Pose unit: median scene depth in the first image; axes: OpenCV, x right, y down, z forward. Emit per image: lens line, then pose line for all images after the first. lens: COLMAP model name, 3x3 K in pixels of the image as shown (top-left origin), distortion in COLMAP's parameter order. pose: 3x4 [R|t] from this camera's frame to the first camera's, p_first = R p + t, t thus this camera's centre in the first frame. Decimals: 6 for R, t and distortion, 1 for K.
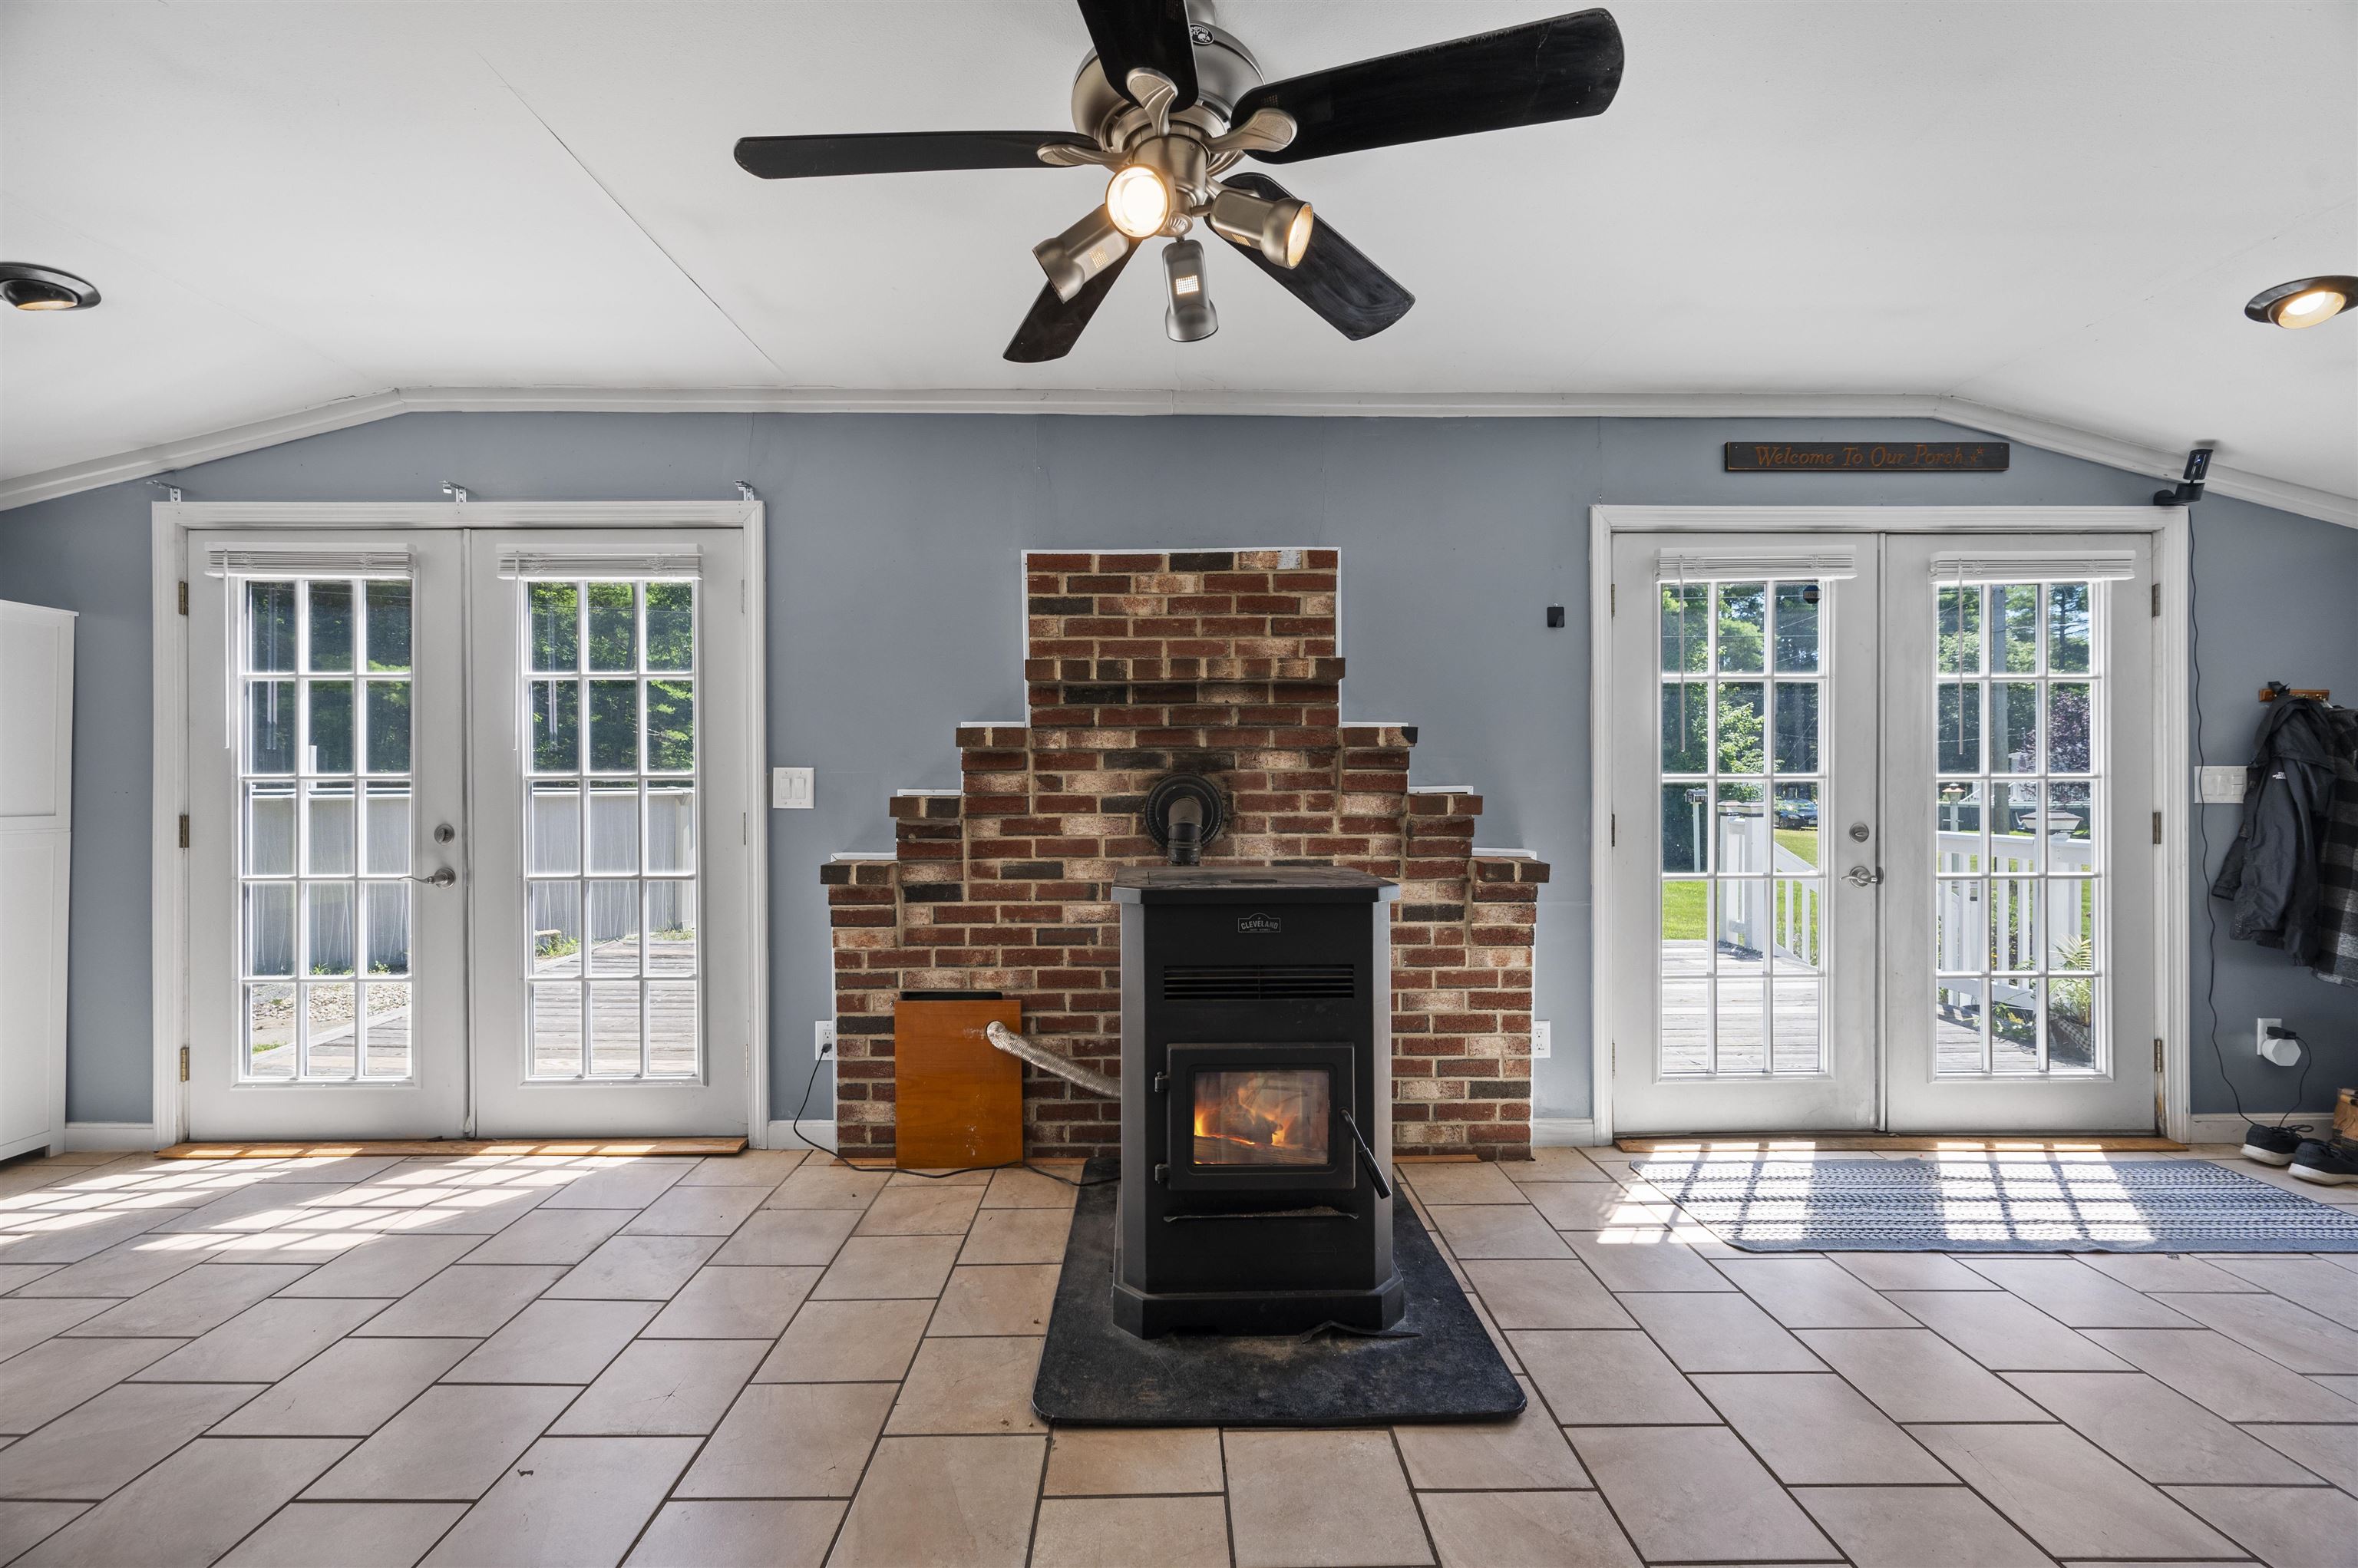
lens RADIAL K [[959.8, 0, 1176.1], [0, 959.8, 786.4], [0, 0, 1]] dist [-0.000256, 0.000087]
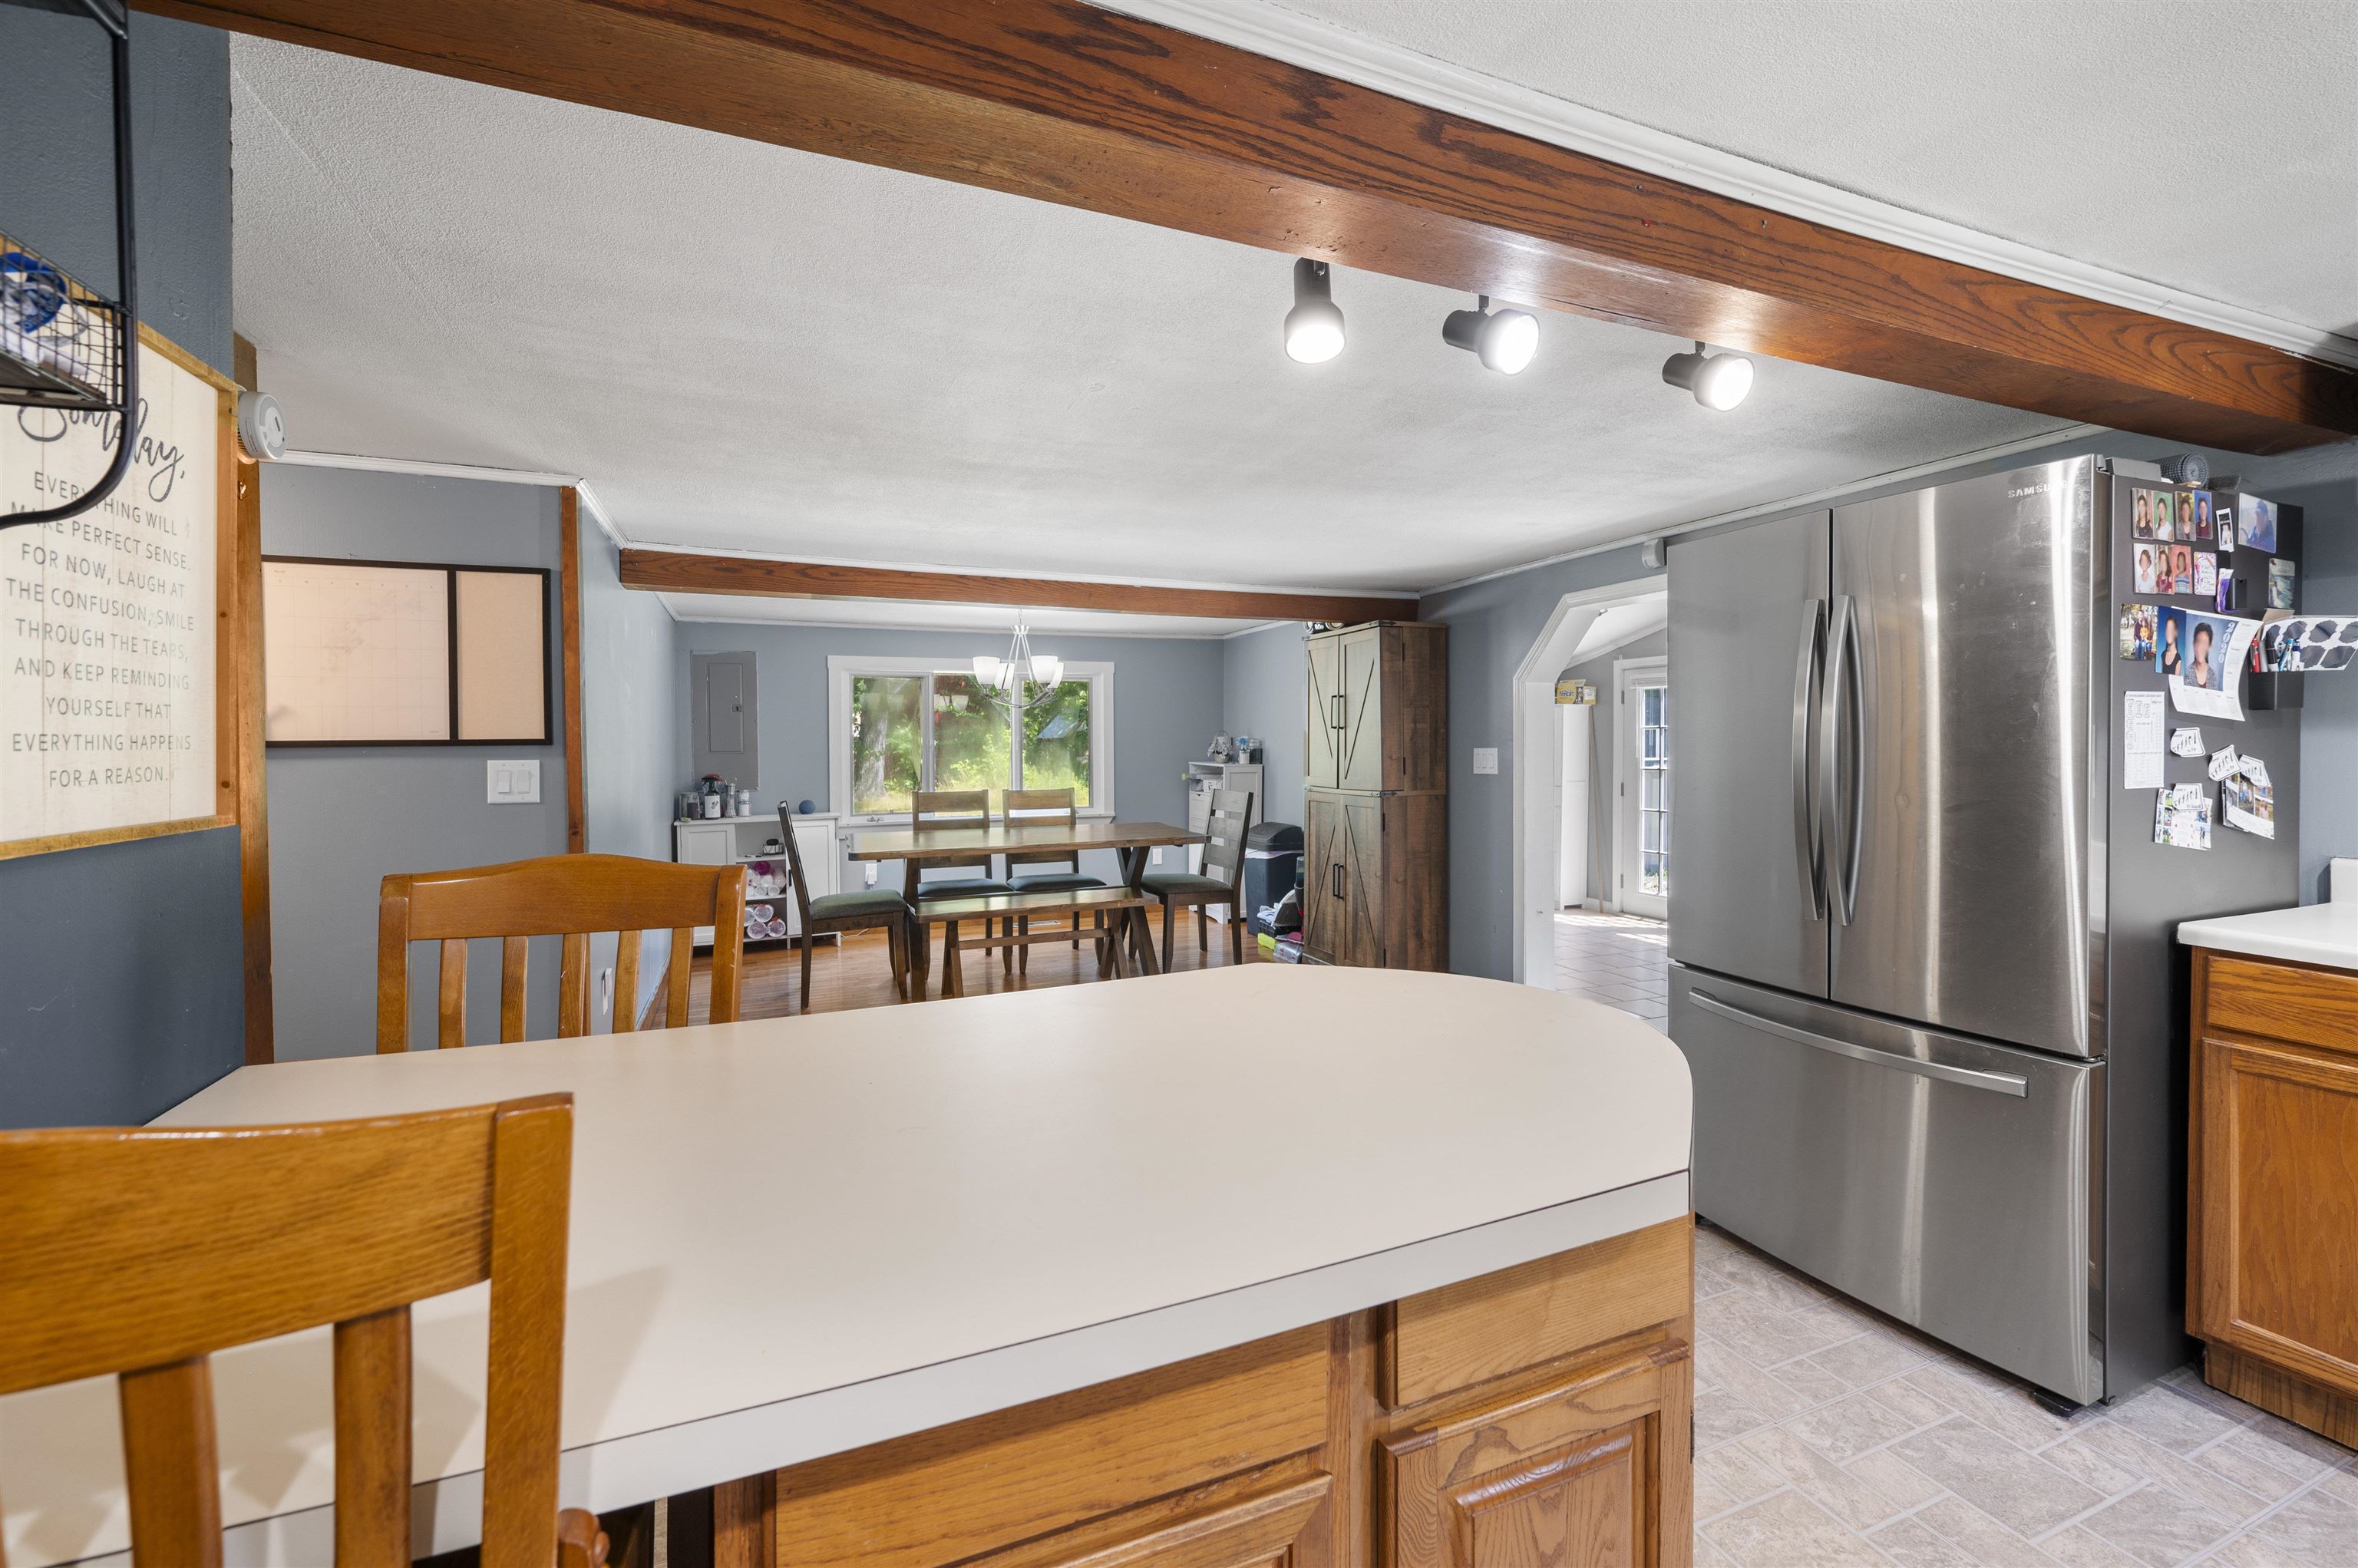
lens RADIAL K [[989.9, 0, 1187.2], [0, 989.9, 744.6], [0, 0, 1]] dist [0.001522, 0.000120]
pose [[0.373427, 0.006581, -0.927636, 0.994062], [0.002205, 0.999966, 0.007981, -0.087980], [0.927657, -0.005025, 0.373399, -1.081331]]
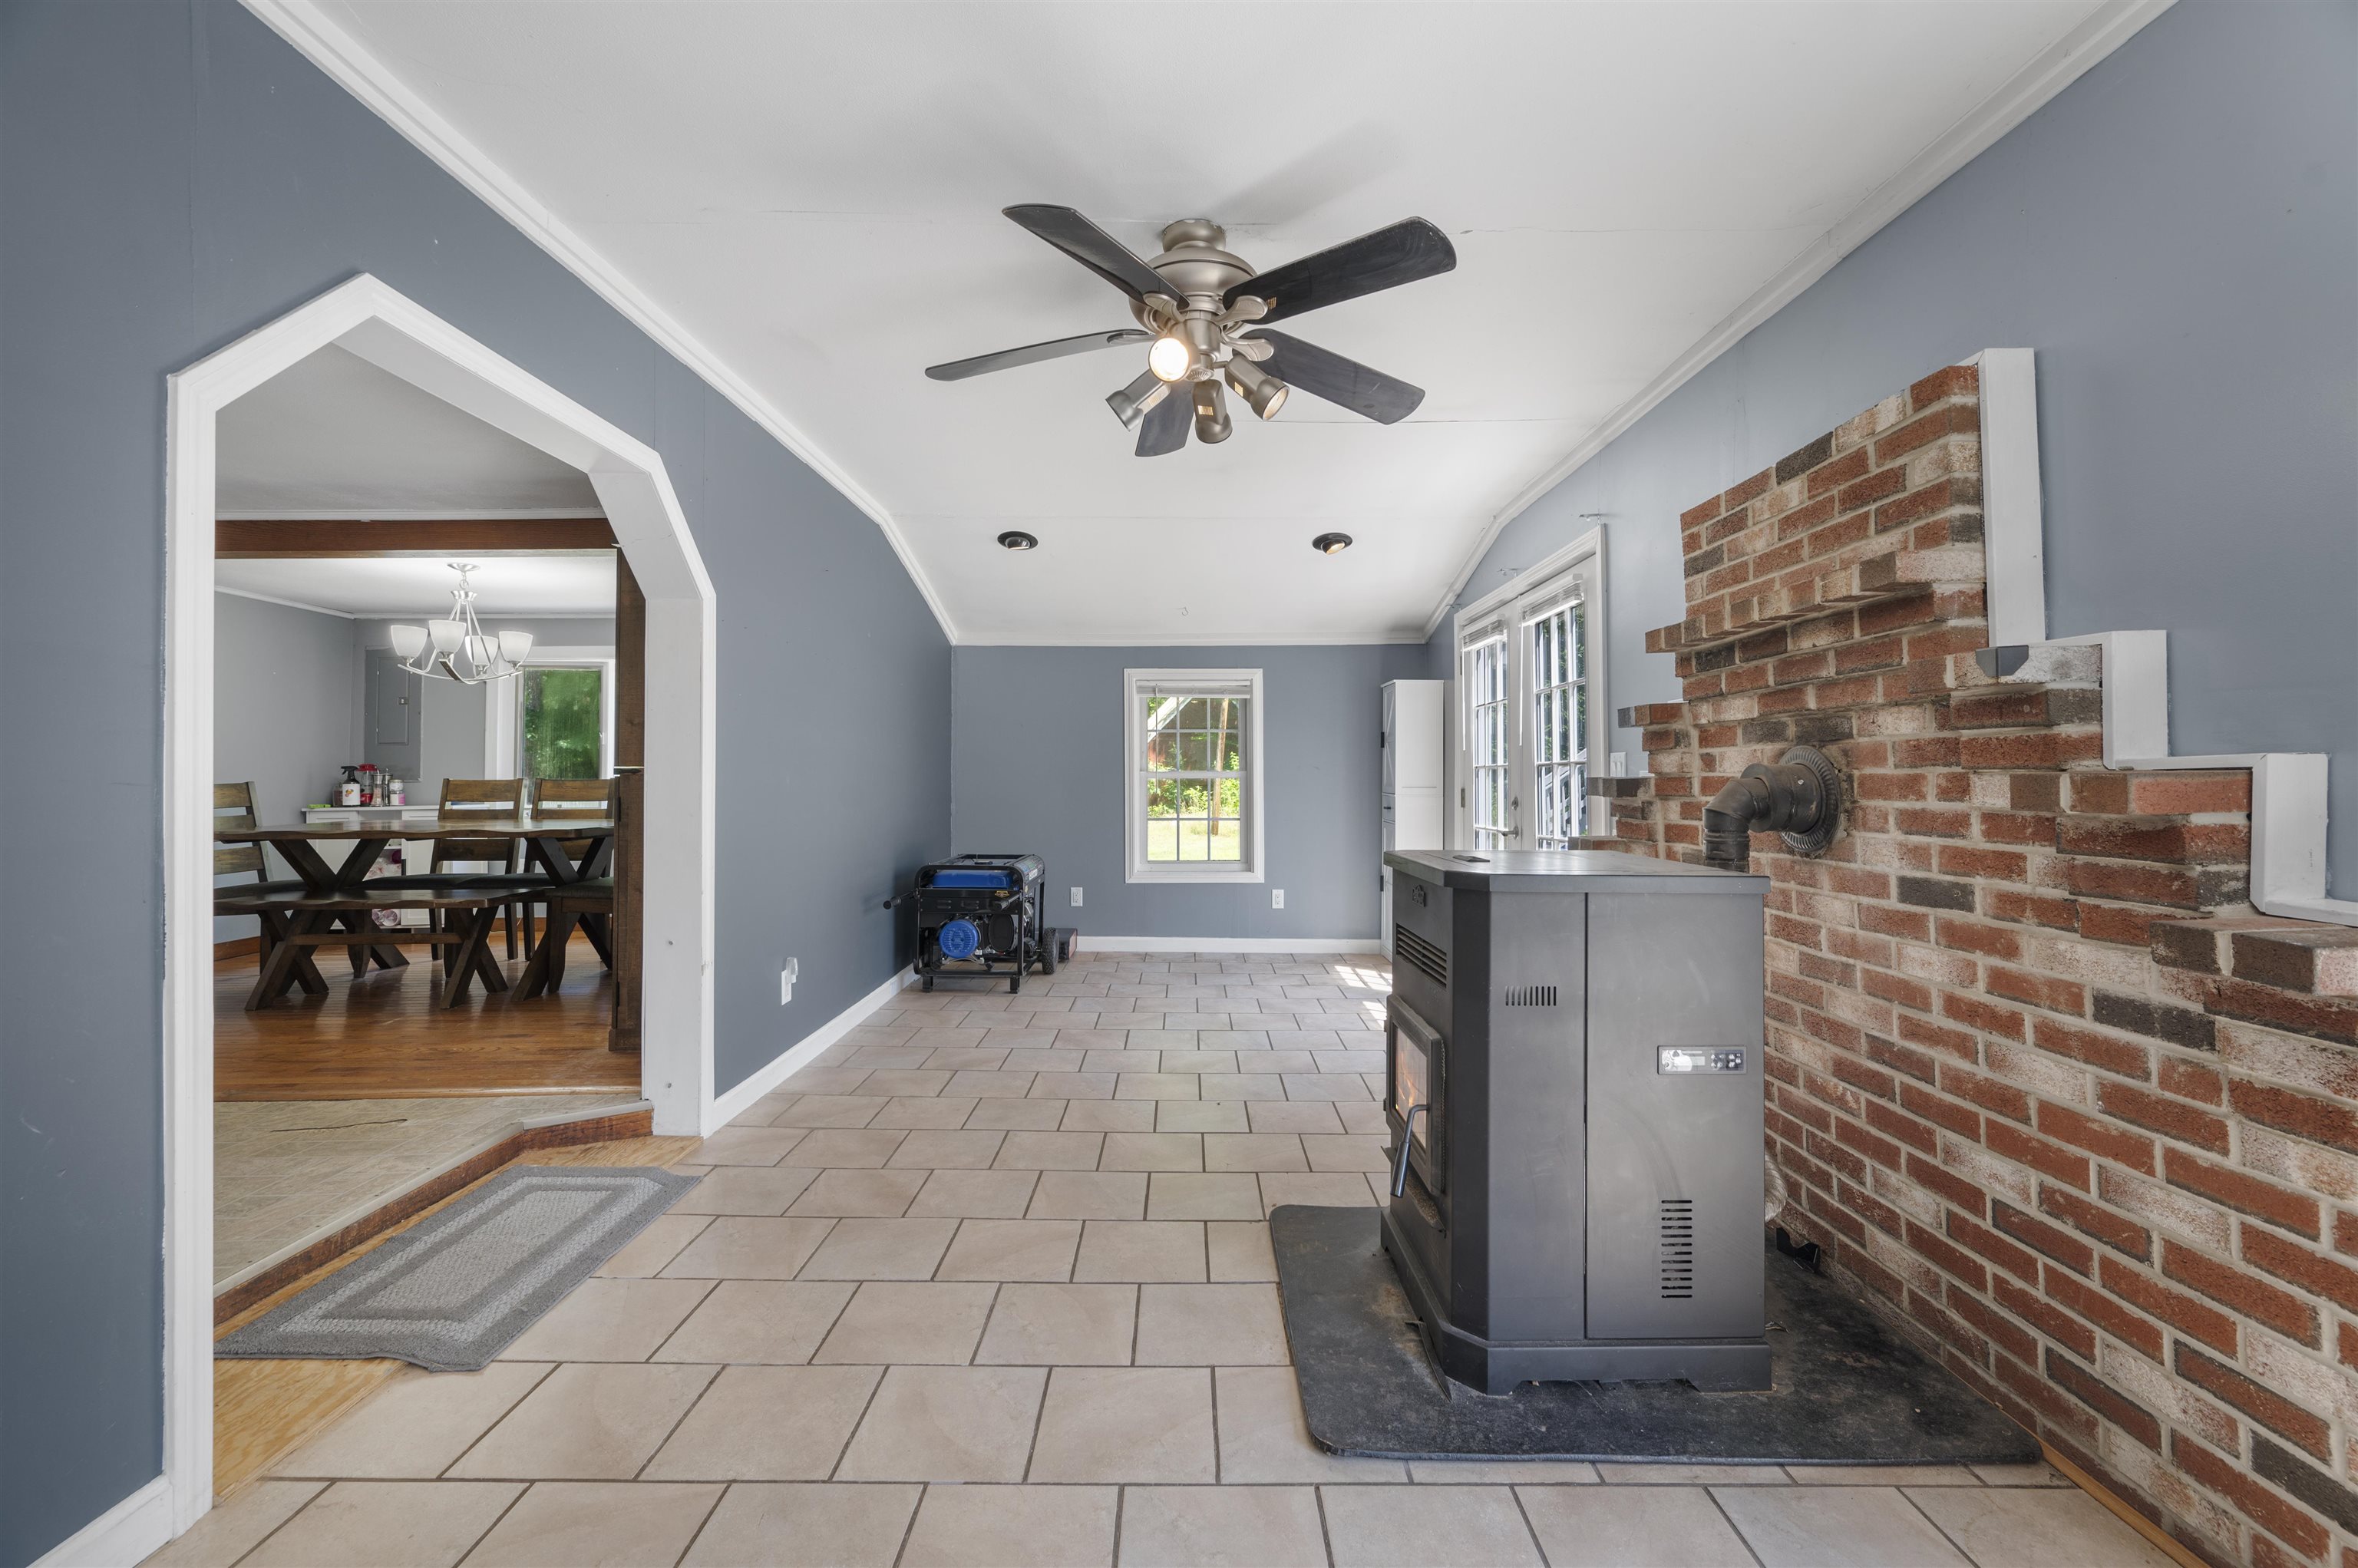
lens RADIAL K [[959.8, 0, 1190.4], [0, 959.8, 774.3], [0, 0, 1]] dist [-0.000256, 0.000087]
pose [[-0.010120, -0.003789, -0.999942, 0.762111], [-0.001903, 0.999991, -0.003769, 0.011989], [0.999947, 0.001865, -0.010127, 0.531308]]
